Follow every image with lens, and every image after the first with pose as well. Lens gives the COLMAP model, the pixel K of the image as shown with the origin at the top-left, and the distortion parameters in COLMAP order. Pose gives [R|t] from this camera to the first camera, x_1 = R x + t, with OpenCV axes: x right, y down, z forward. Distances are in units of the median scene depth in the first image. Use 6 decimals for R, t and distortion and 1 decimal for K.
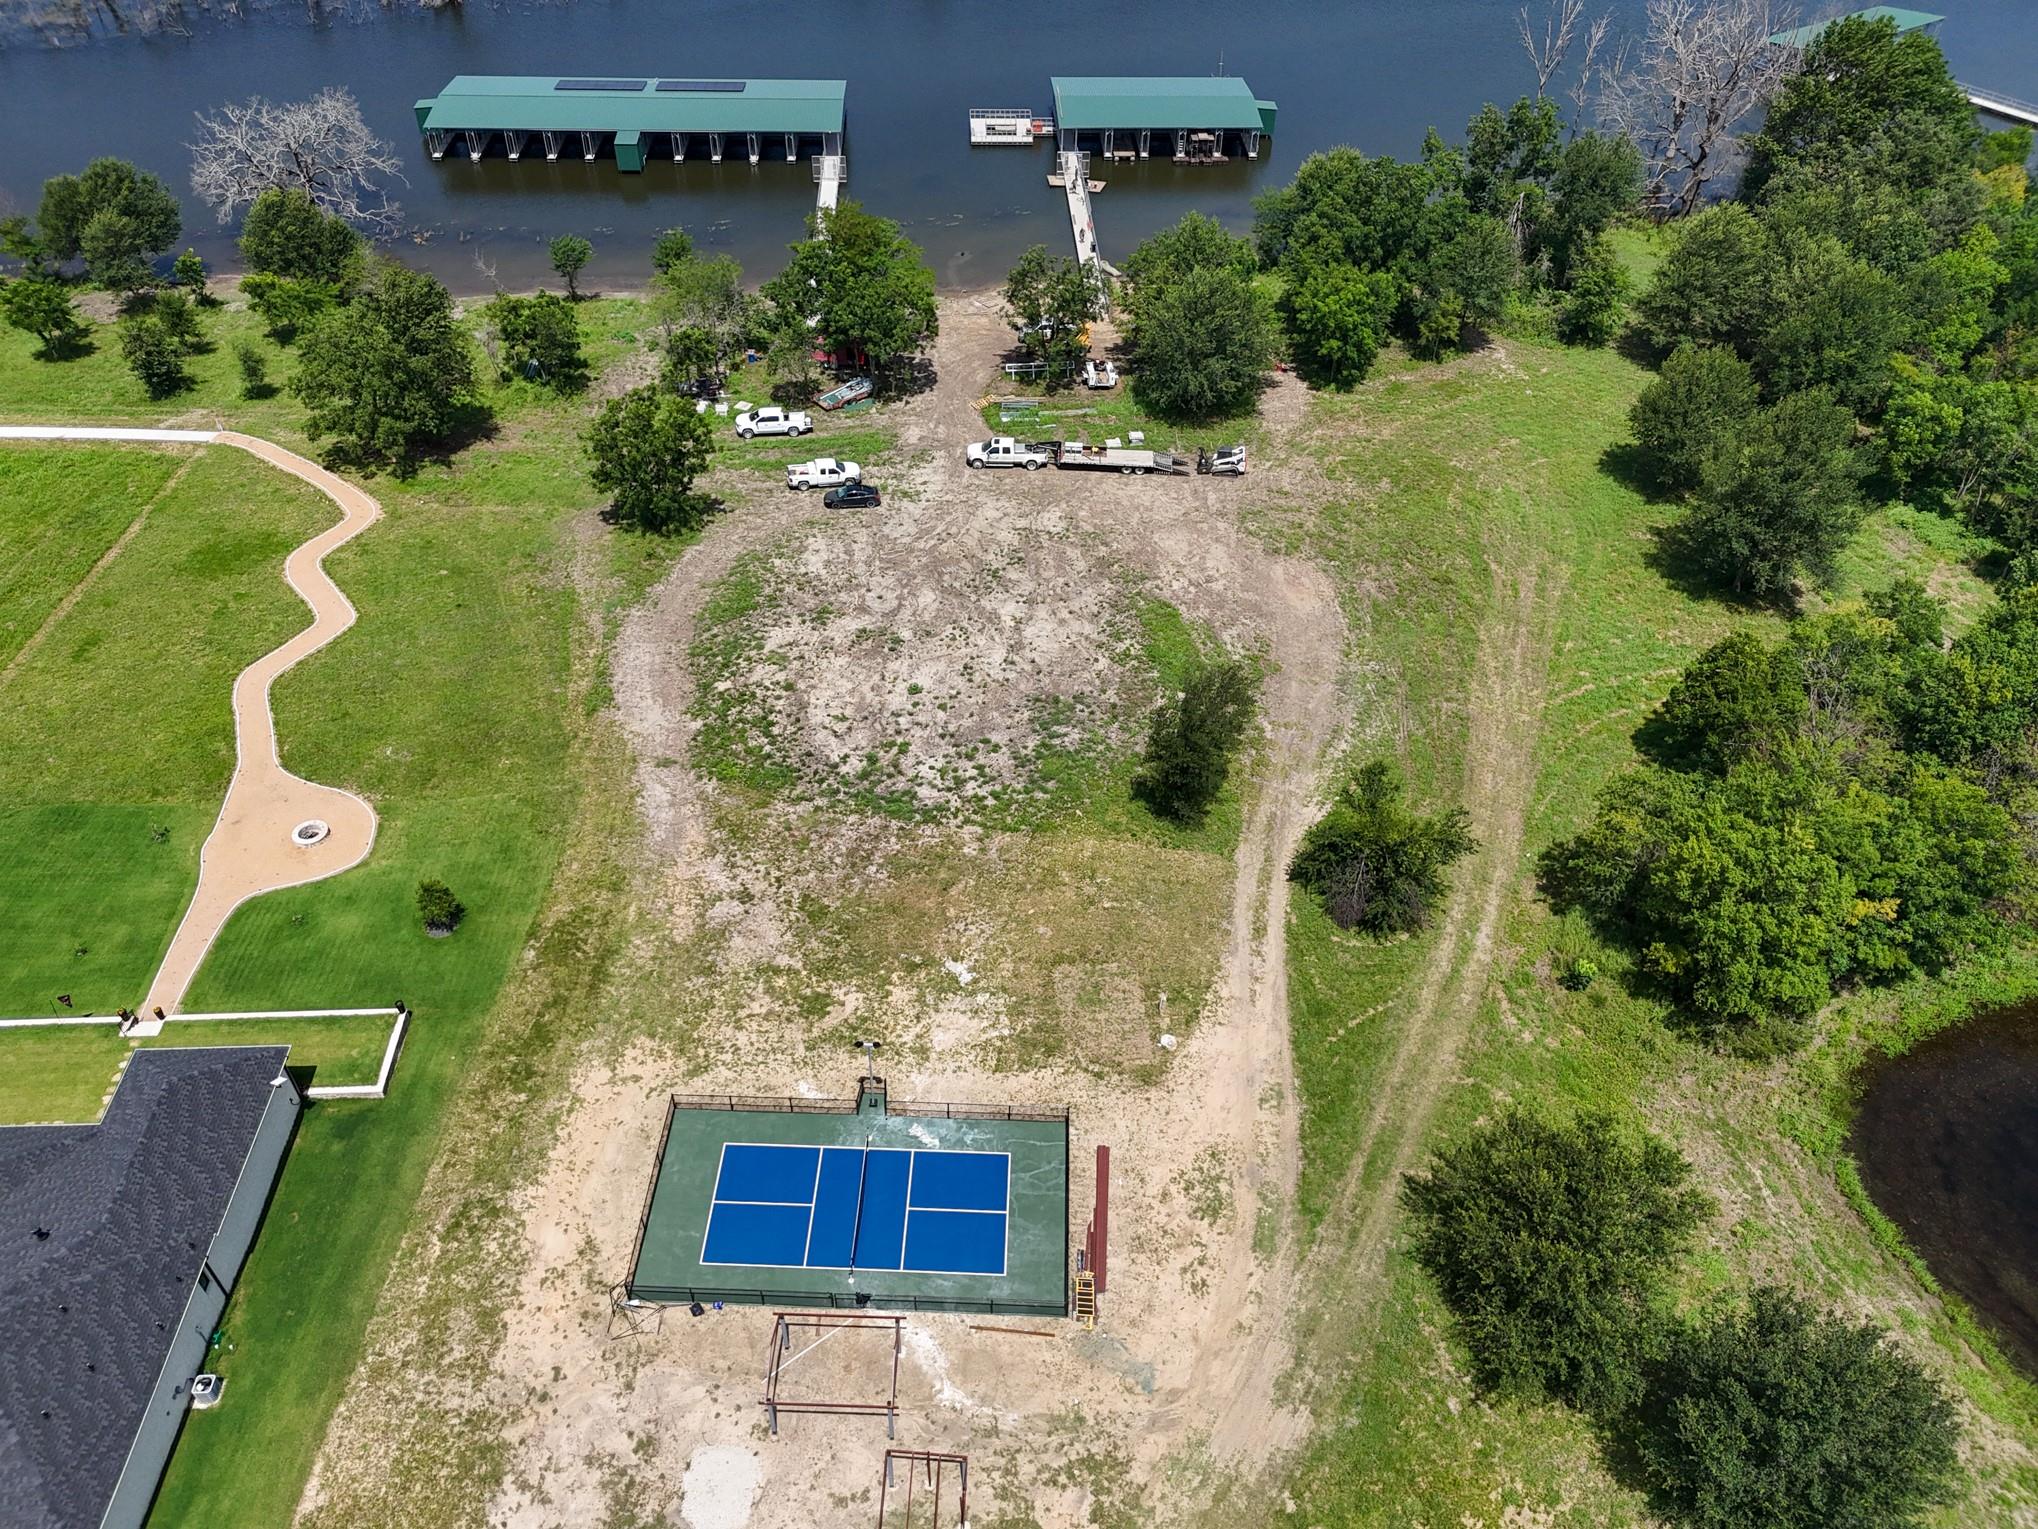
lens RADIAL K [[1498.8, 0, 1025.7], [0, 1498.8, 759.2], [0, 0, 1]] dist [0.059758, -0.059199]
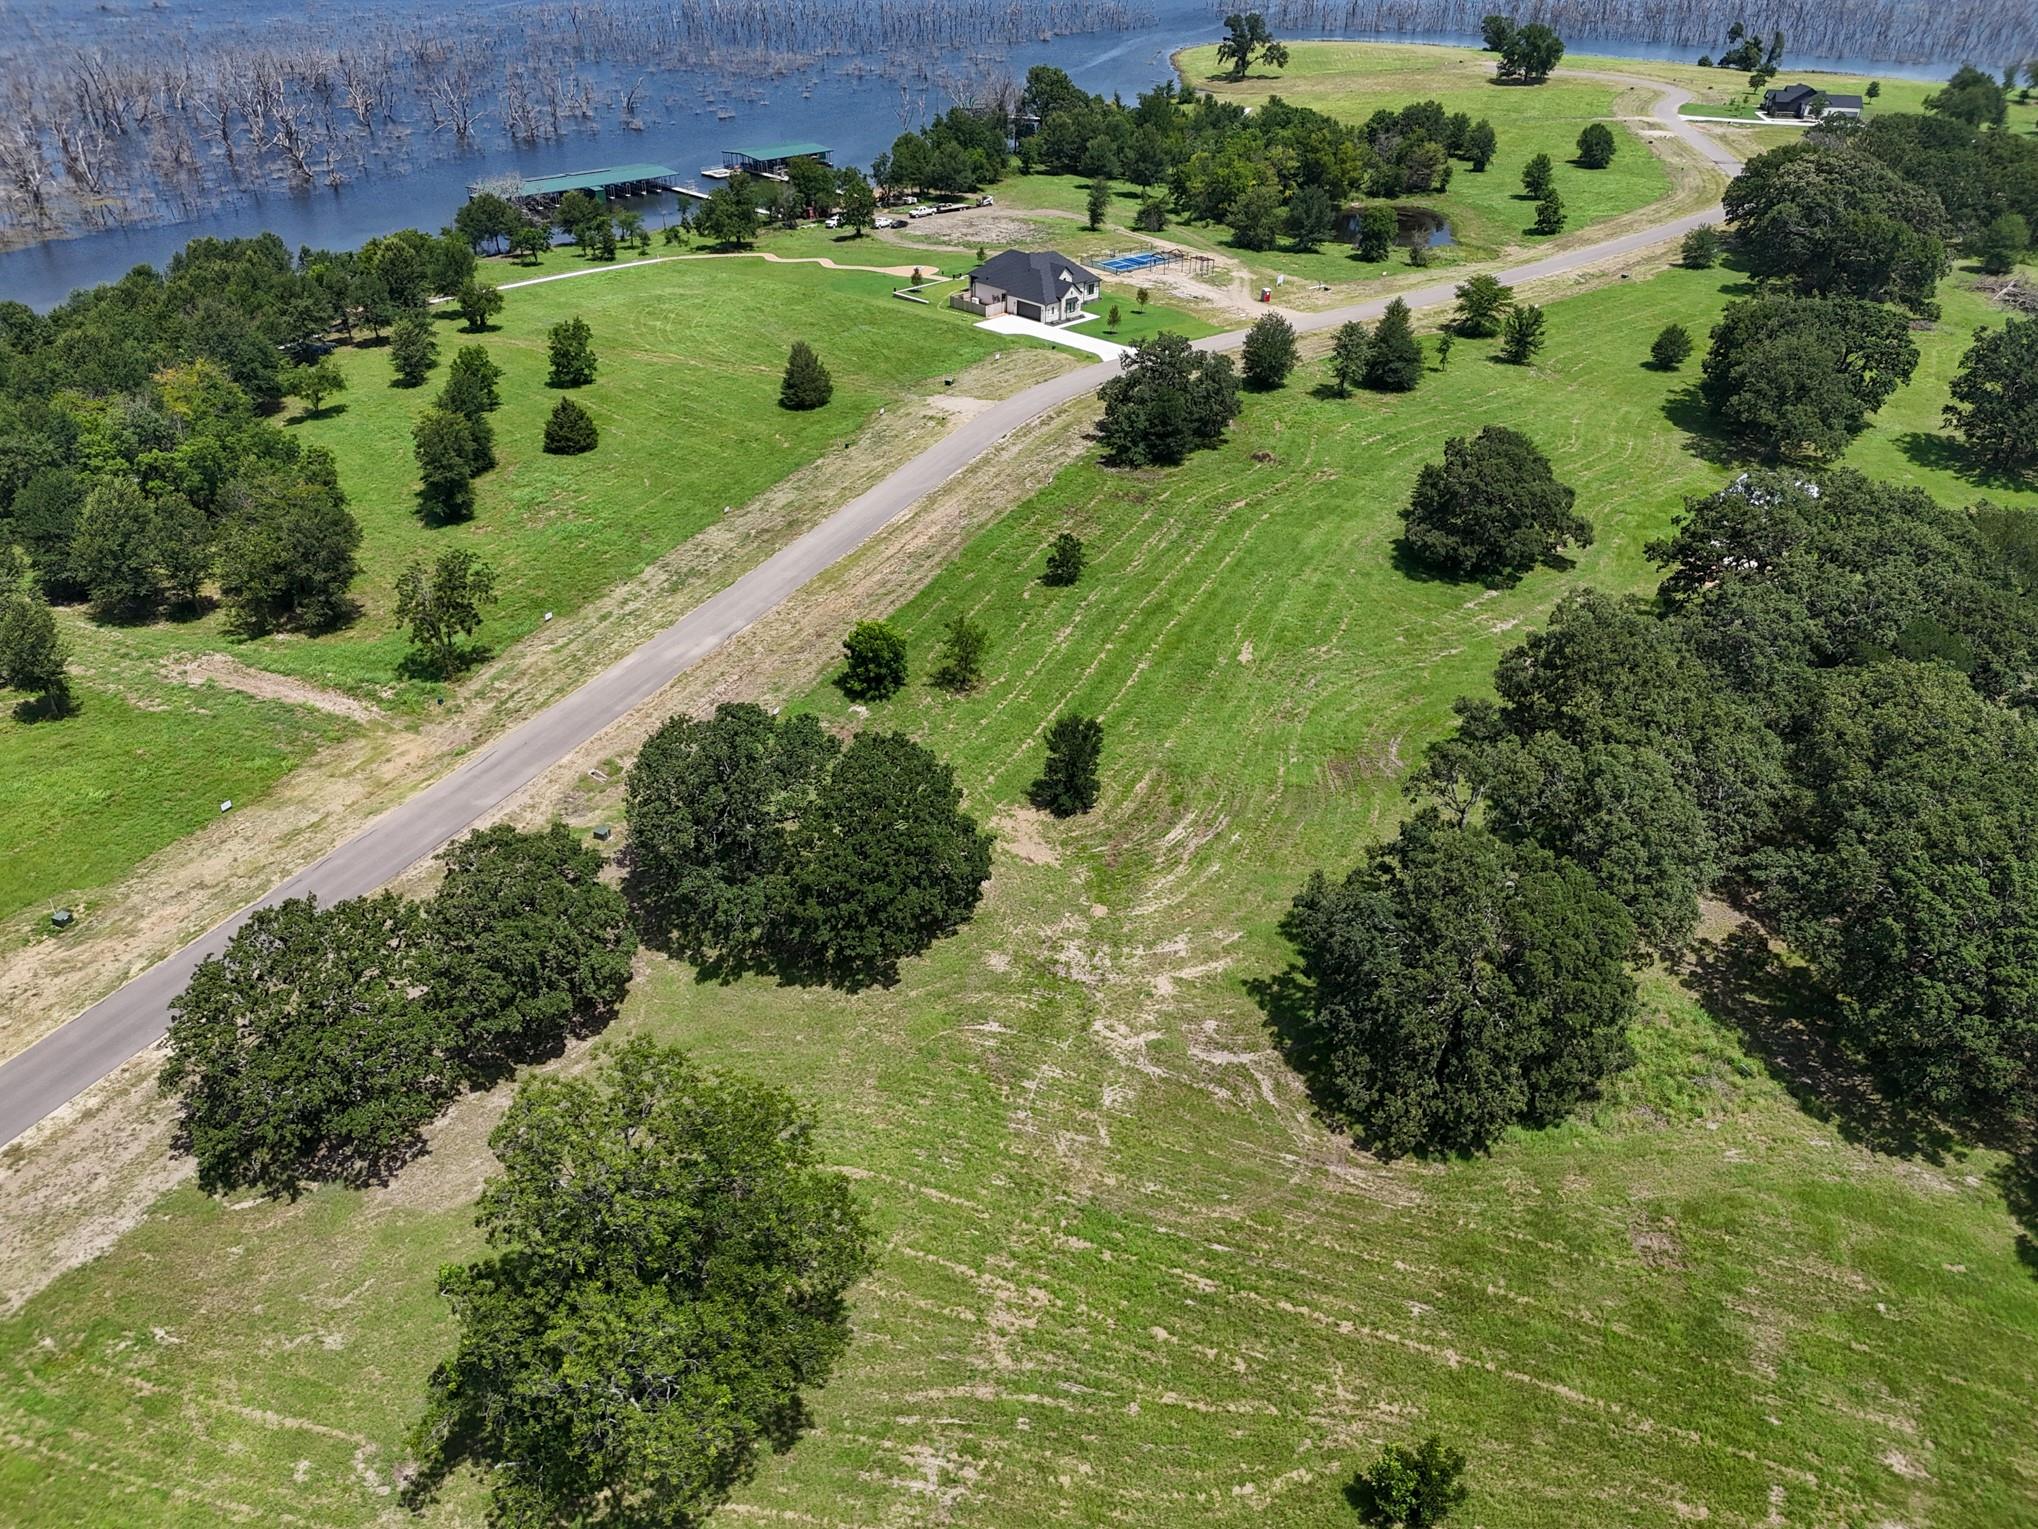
lens RADIAL K [[1498.8, 0, 1025.7], [0, 1498.8, 759.2], [0, 0, 1]] dist [0.059758, -0.059199]
pose [[0.738812, -0.357189, 0.571465, -1.269225], [0.454164, 0.890391, -0.030630, 0.602608], [-0.497887, 0.282169, 0.820055, -0.749802]]
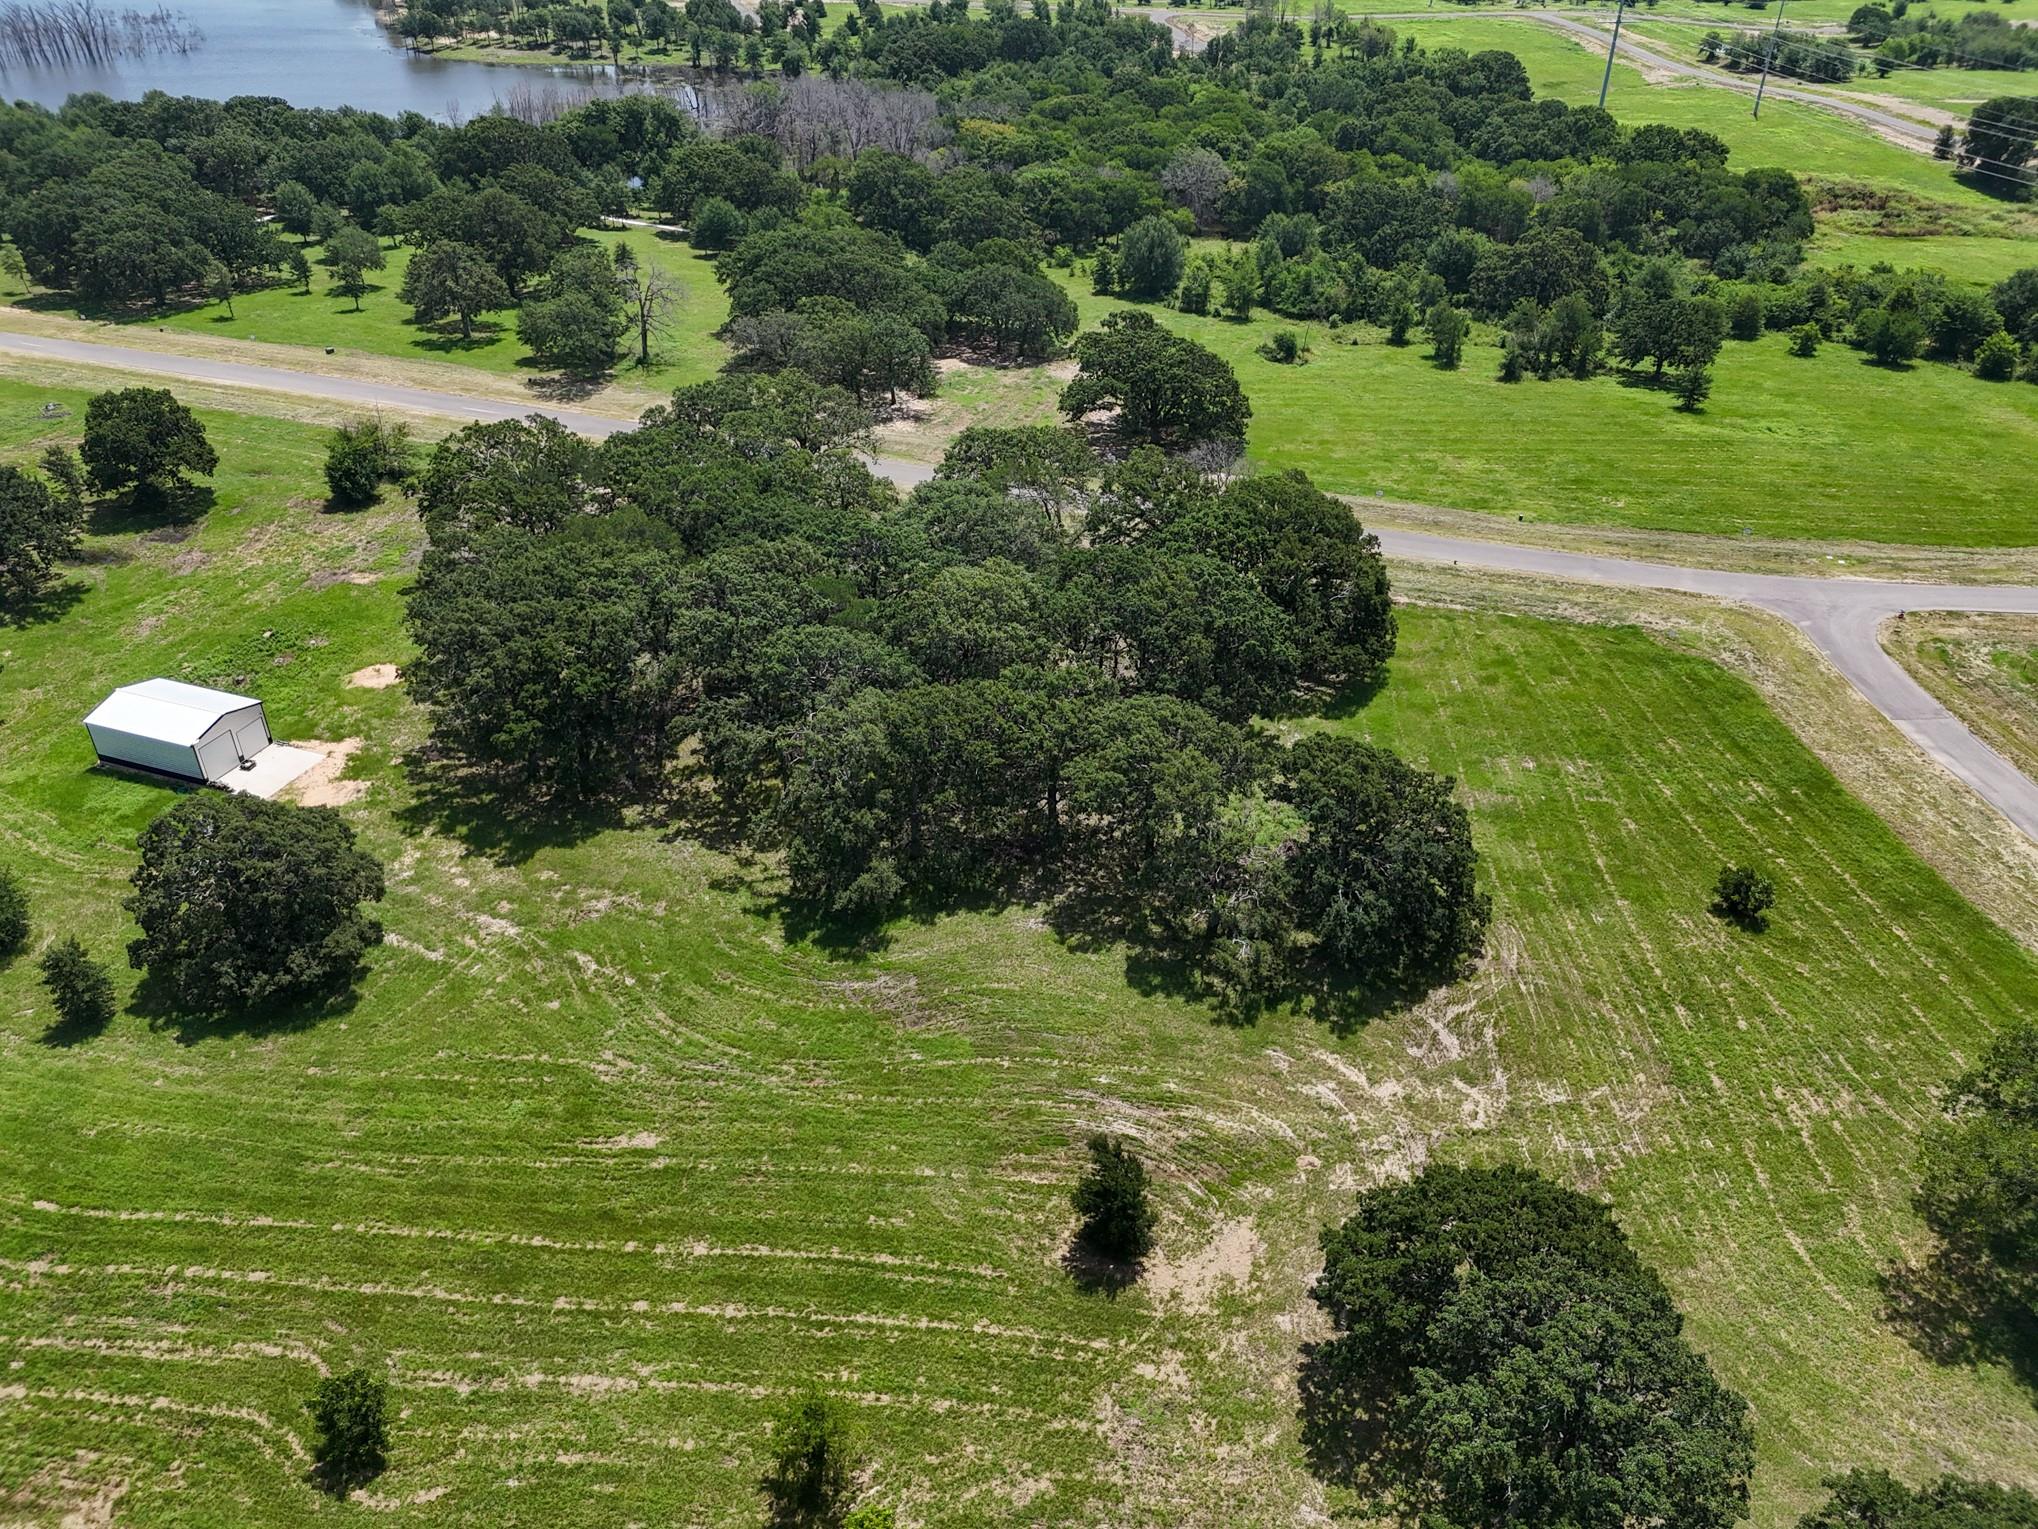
lens RADIAL K [[1498.8, 0, 1025.7], [0, 1498.8, 759.2], [0, 0, 1]] dist [0.059758, -0.059199]
pose [[-0.881137, -0.277803, 0.382652, -0.988722], [0.297665, 0.302901, 0.905343, 0.060601], [-0.367413, 0.911634, -0.184205, -0.222601]]
